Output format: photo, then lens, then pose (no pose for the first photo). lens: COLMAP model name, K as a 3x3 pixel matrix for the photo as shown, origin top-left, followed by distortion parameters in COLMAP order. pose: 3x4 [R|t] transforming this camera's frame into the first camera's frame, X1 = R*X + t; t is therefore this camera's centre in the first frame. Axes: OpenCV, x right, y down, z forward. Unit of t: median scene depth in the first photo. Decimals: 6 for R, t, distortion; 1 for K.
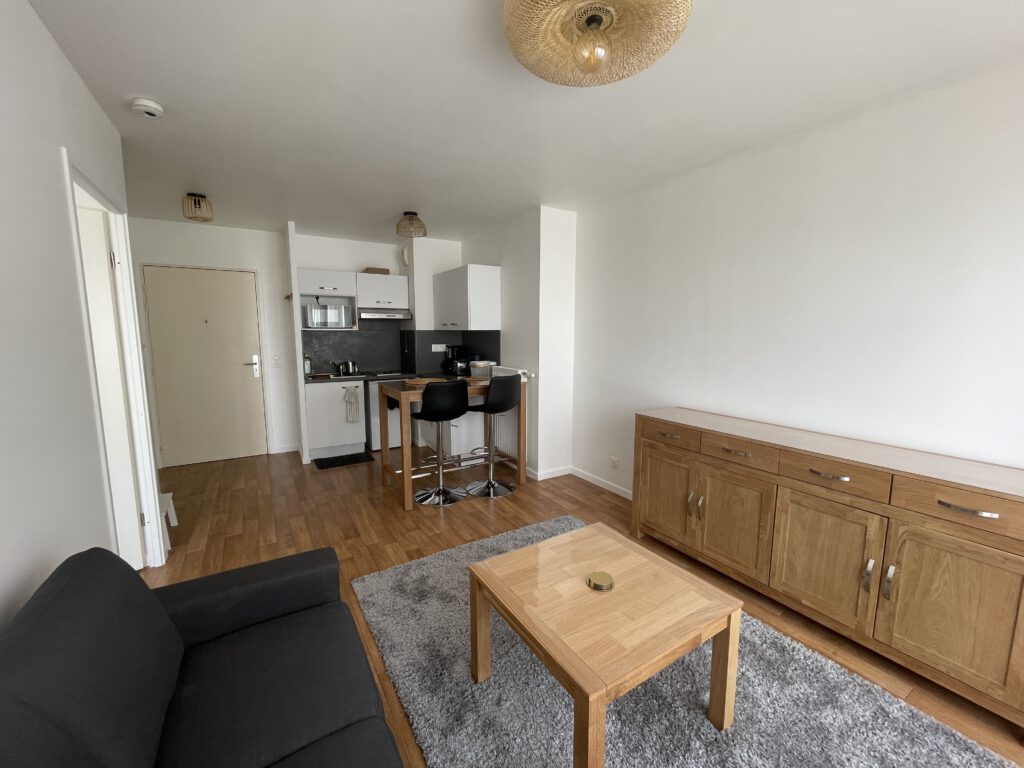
lens RADIAL K [[416.3, 0, 511.7], [0, 416.3, 381.0], [0, 0, 1]] dist [-0.002847, -0.000073]
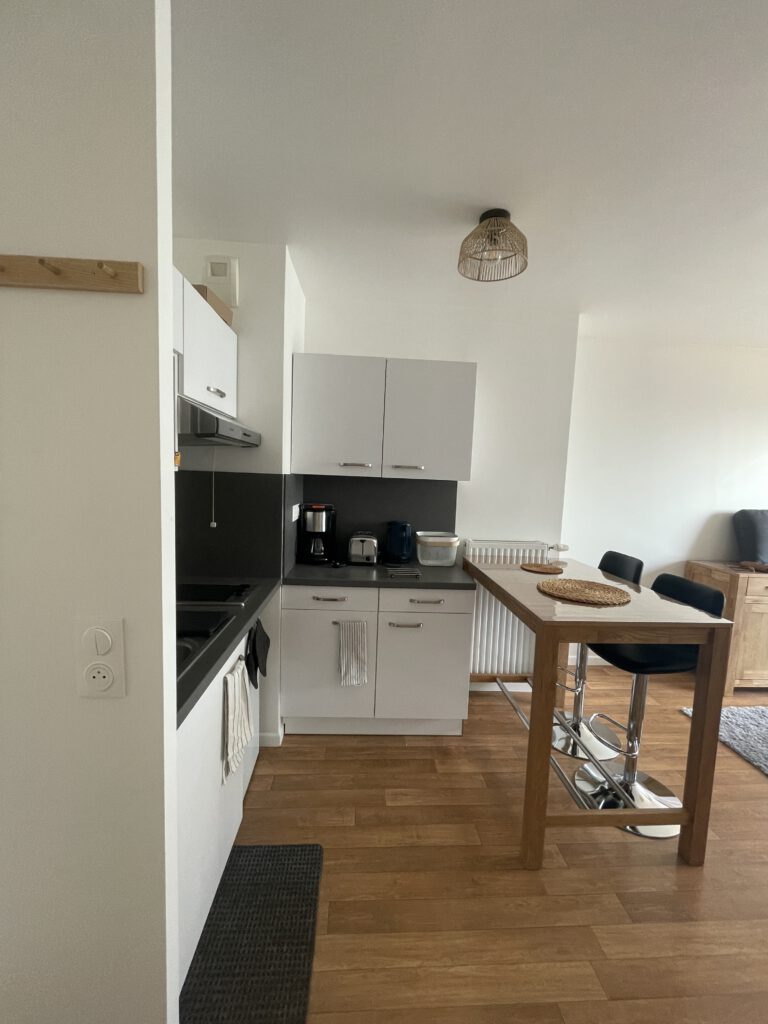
lens RADIAL K [[416.3, 0, 385.7], [0, 416.3, 513.1], [0, 0, 1]] dist [-0.002847, -0.000073]
pose [[0.476720, -0.053586, 0.877421, -1.088840], [0.068365, 0.997377, 0.023769, -0.166631], [-0.876393, 0.048654, 0.479133, 1.400905]]
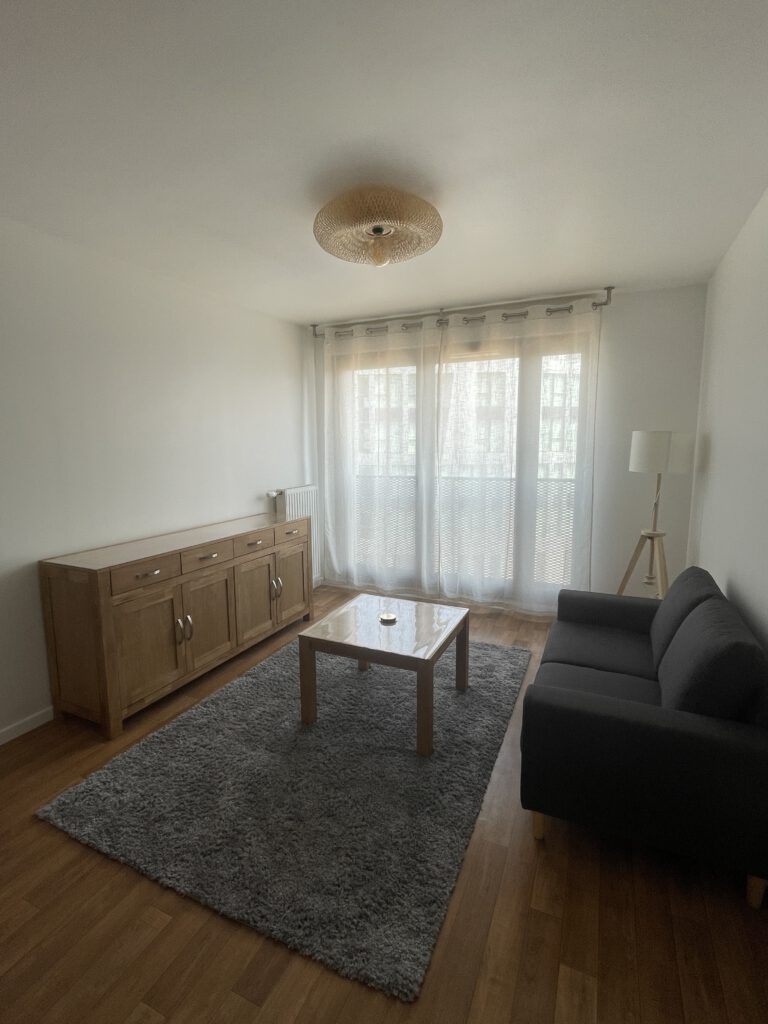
lens RADIAL K [[461.2, 0, 393.0], [0, 461.2, 505.4], [0, 0, 1]] dist [-0.000665, 0.000088]
pose [[-0.570363, -0.085458, 0.816935, -0.682566], [0.118716, 0.975554, 0.184935, -0.124273], [-0.812768, 0.202463, -0.546275, 1.106872]]
